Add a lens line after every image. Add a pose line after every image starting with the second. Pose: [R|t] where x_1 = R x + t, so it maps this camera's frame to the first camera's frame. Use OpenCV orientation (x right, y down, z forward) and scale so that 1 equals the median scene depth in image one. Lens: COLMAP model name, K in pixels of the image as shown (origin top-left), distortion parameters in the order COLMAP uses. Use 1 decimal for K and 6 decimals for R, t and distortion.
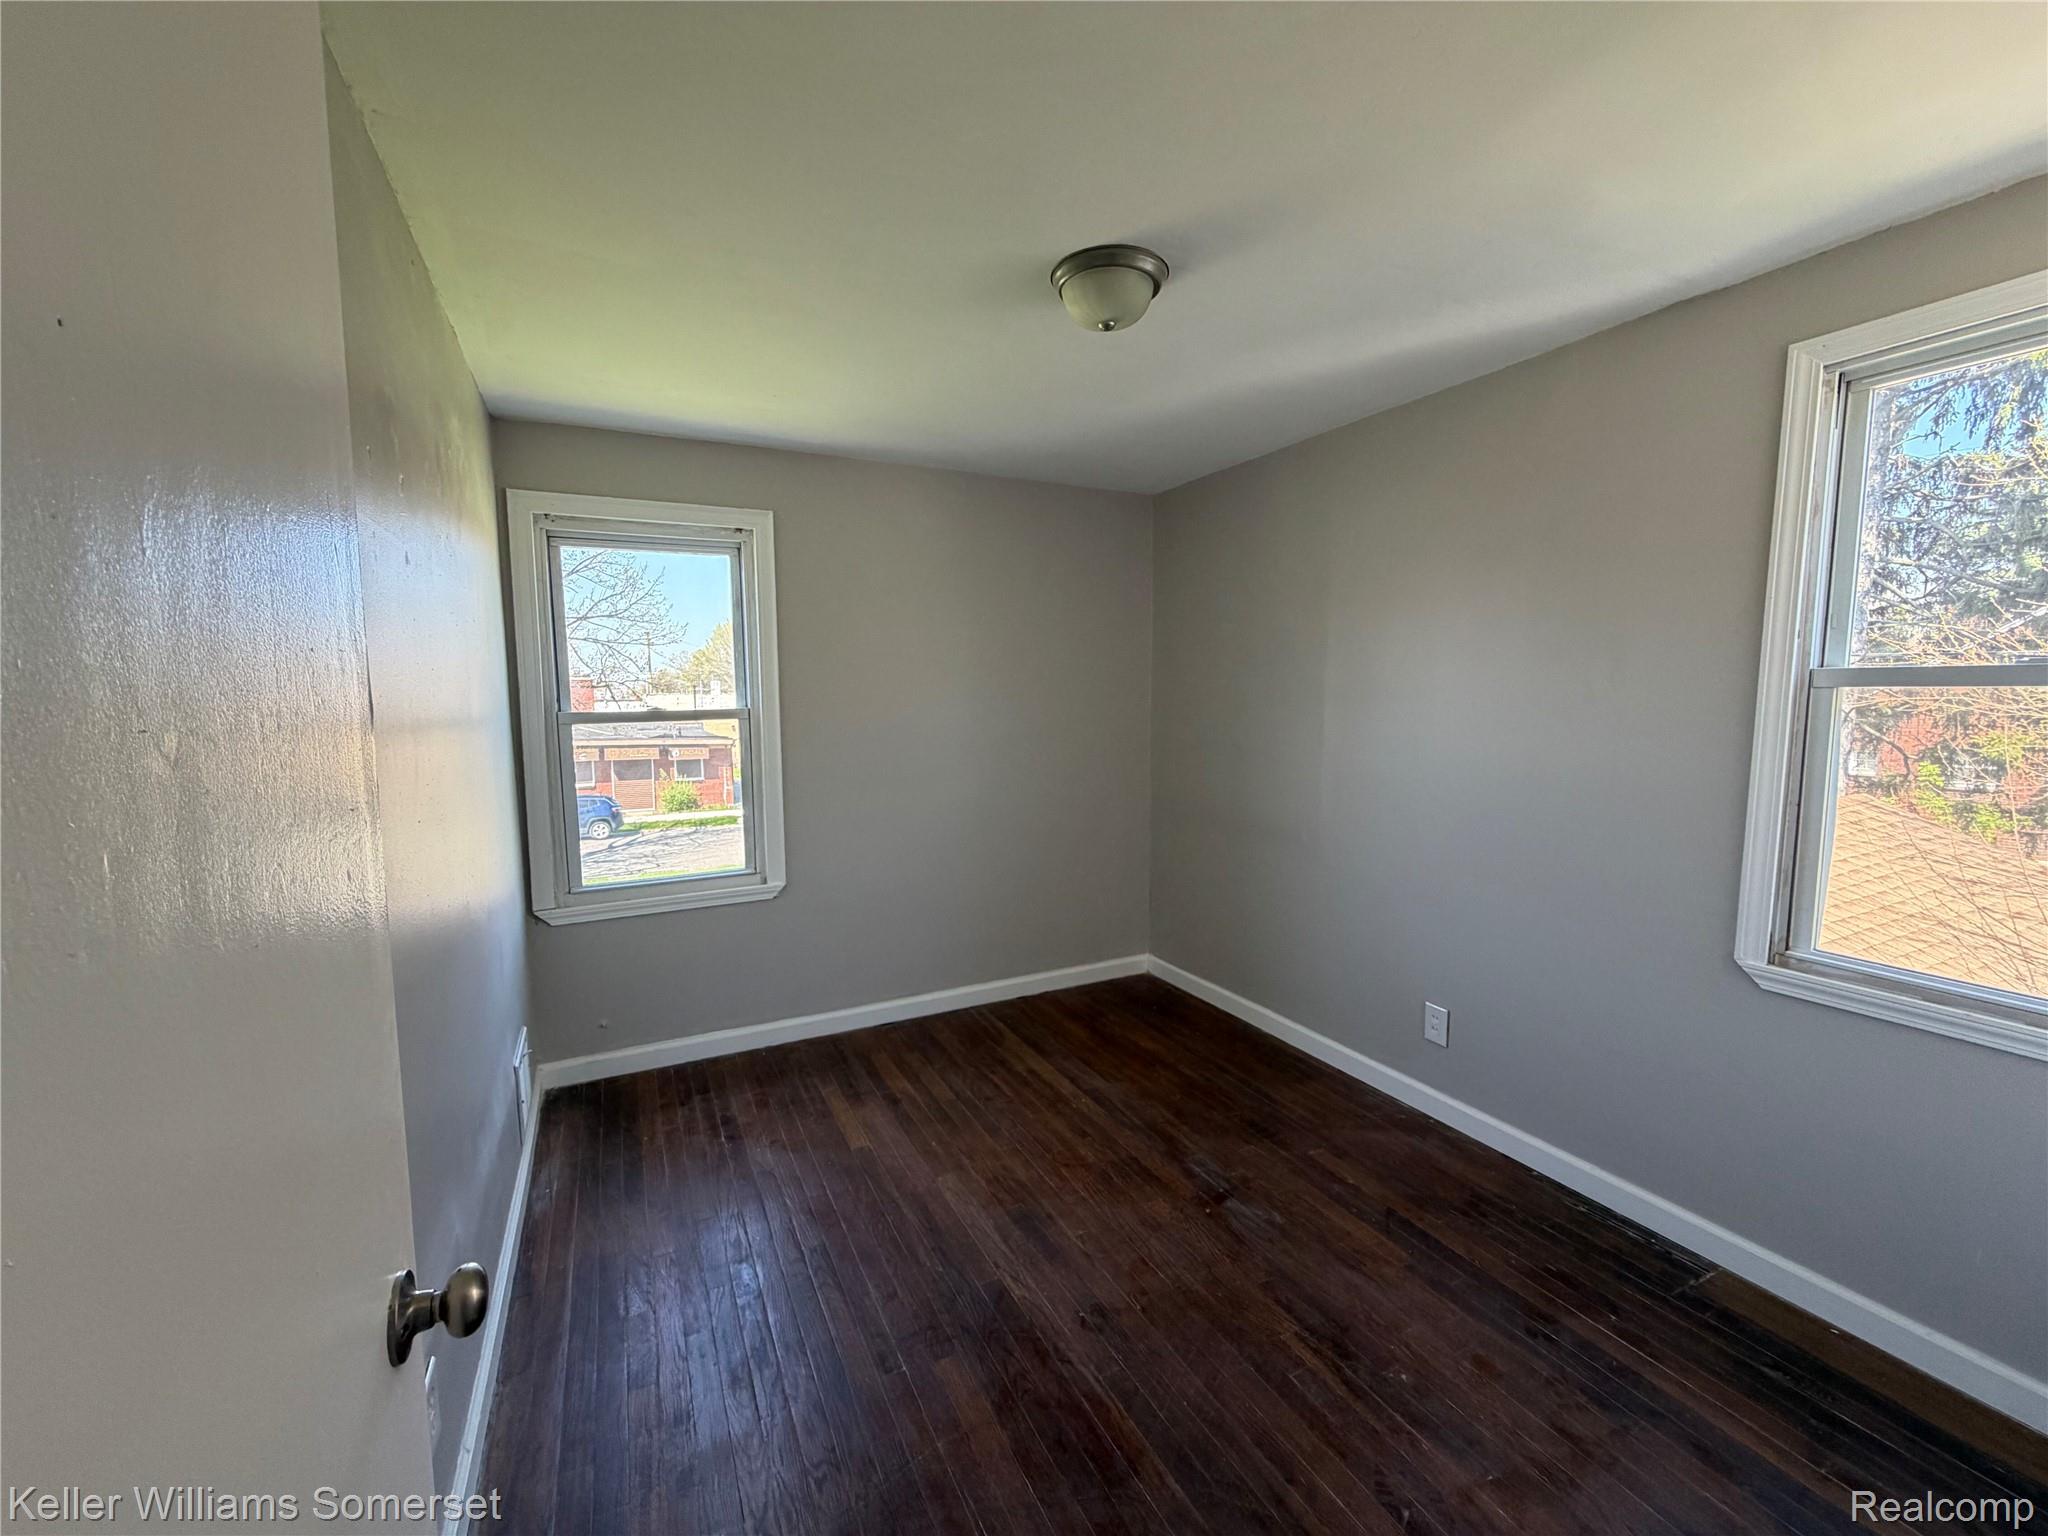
lens RADIAL K [[811.4, 0, 1020.8], [0, 811.4, 770.0], [0, 0, 1]] dist [-0.001204, 0.000381]
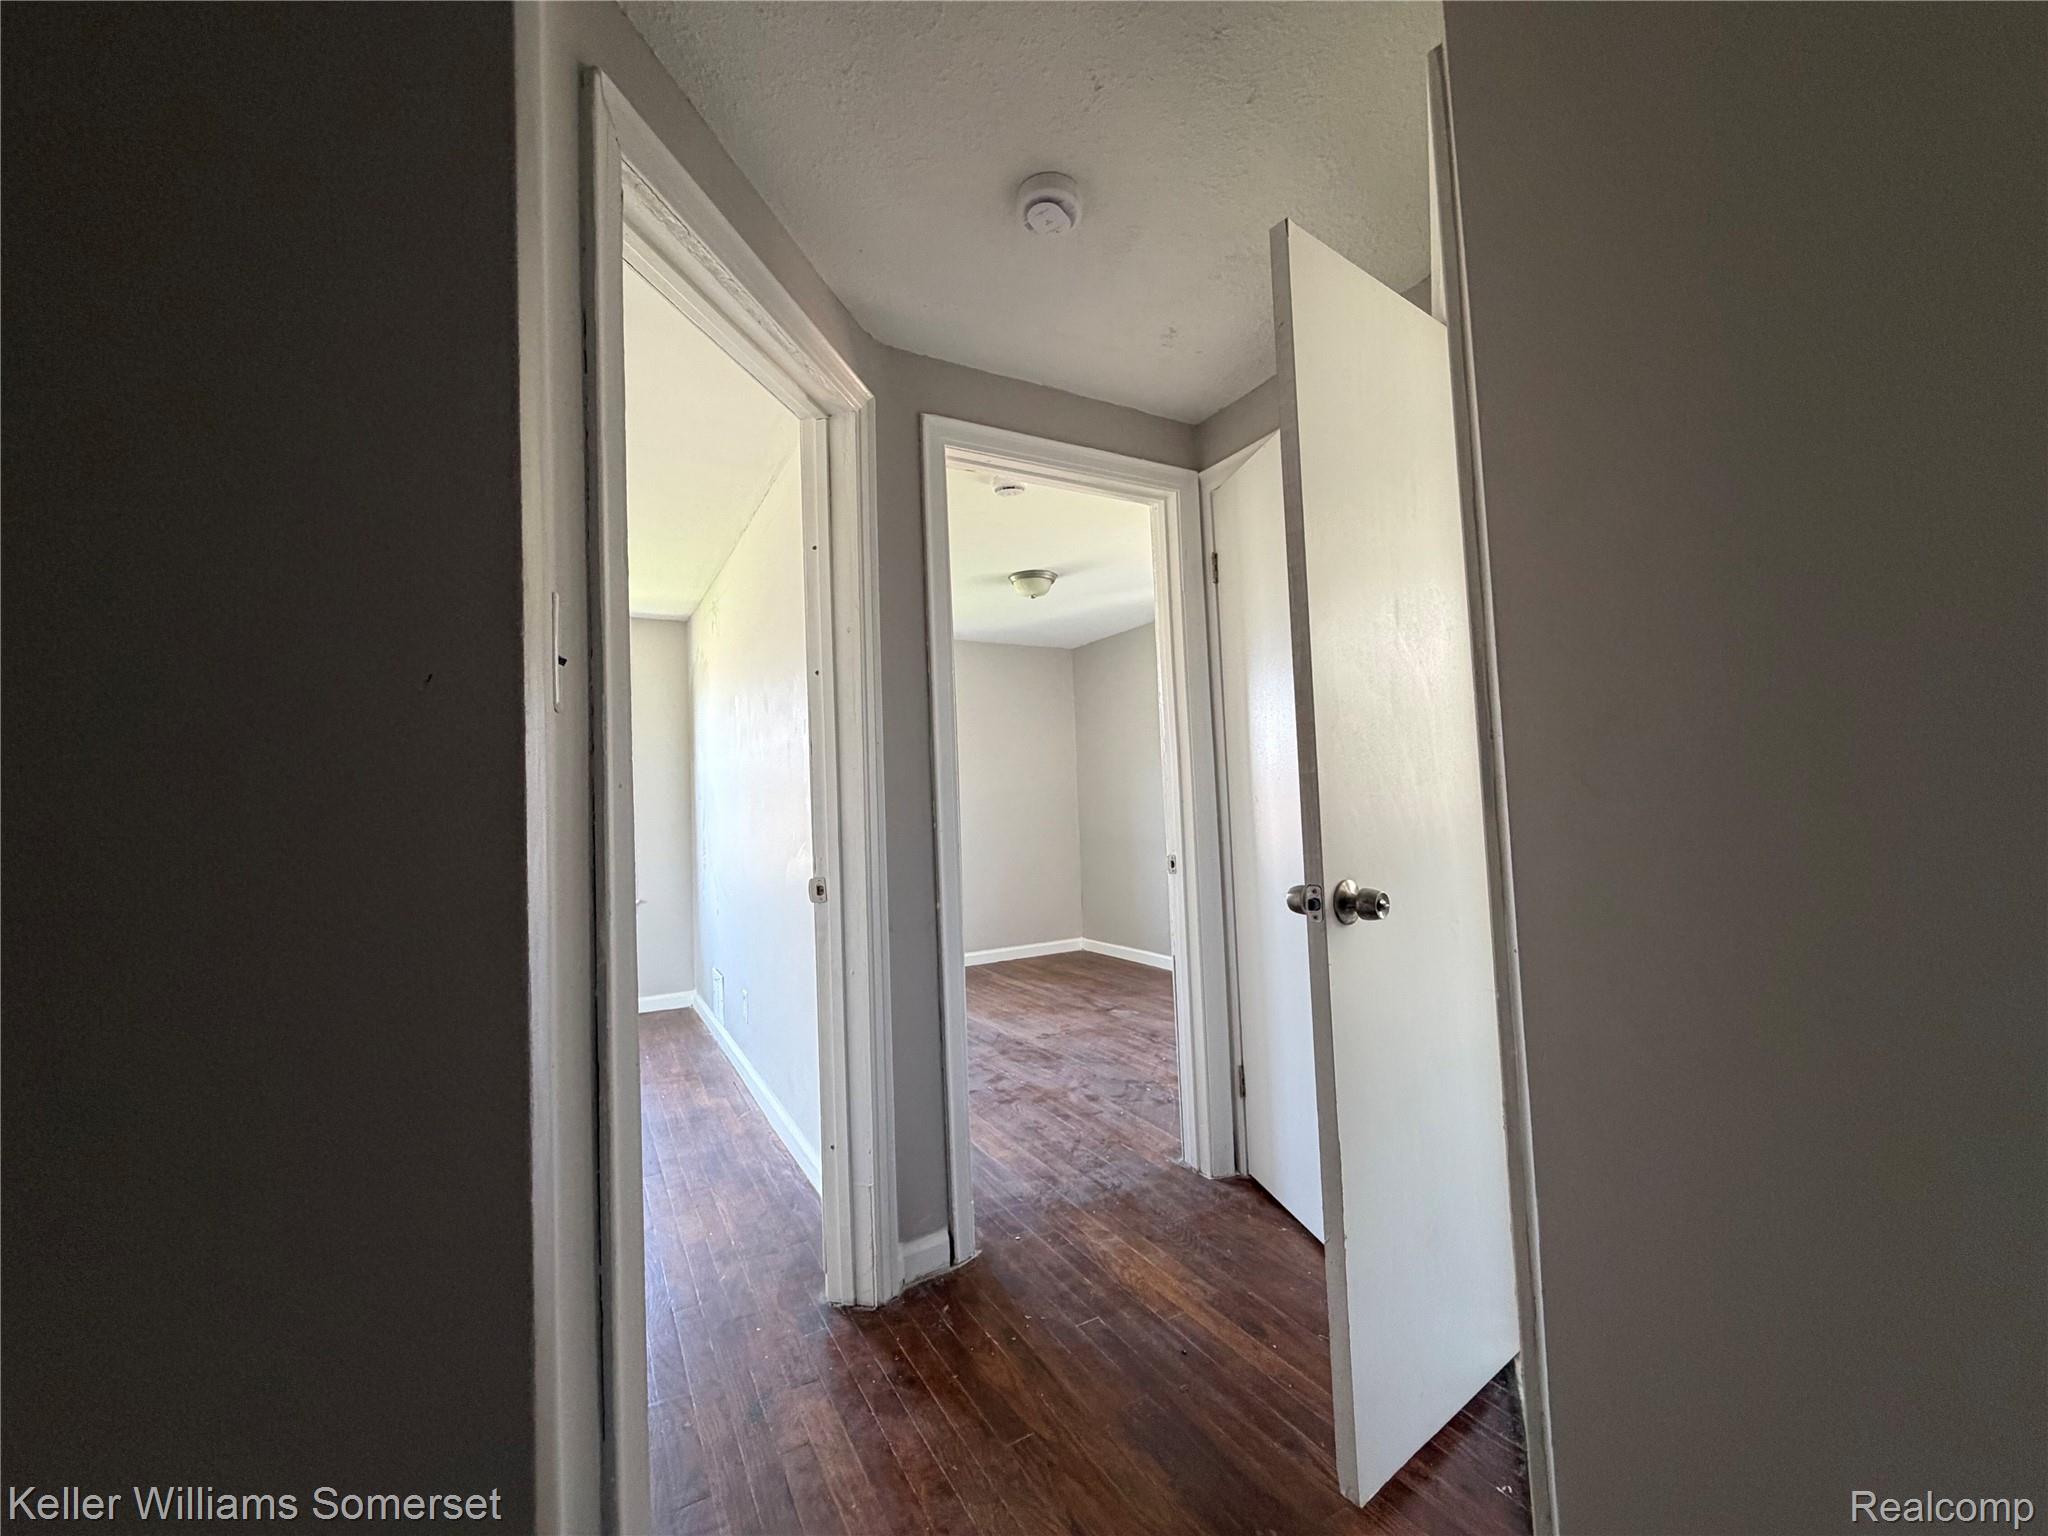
lens RADIAL K [[811.4, 0, 1020.8], [0, 811.4, 770.0], [0, 0, 1]] dist [-0.001204, 0.000381]
pose [[0.998475, -0.025135, 0.049151, -0.057468], [0.032024, 0.988941, -0.144814, 0.292702], [-0.044968, 0.146167, 0.988237, -1.247674]]
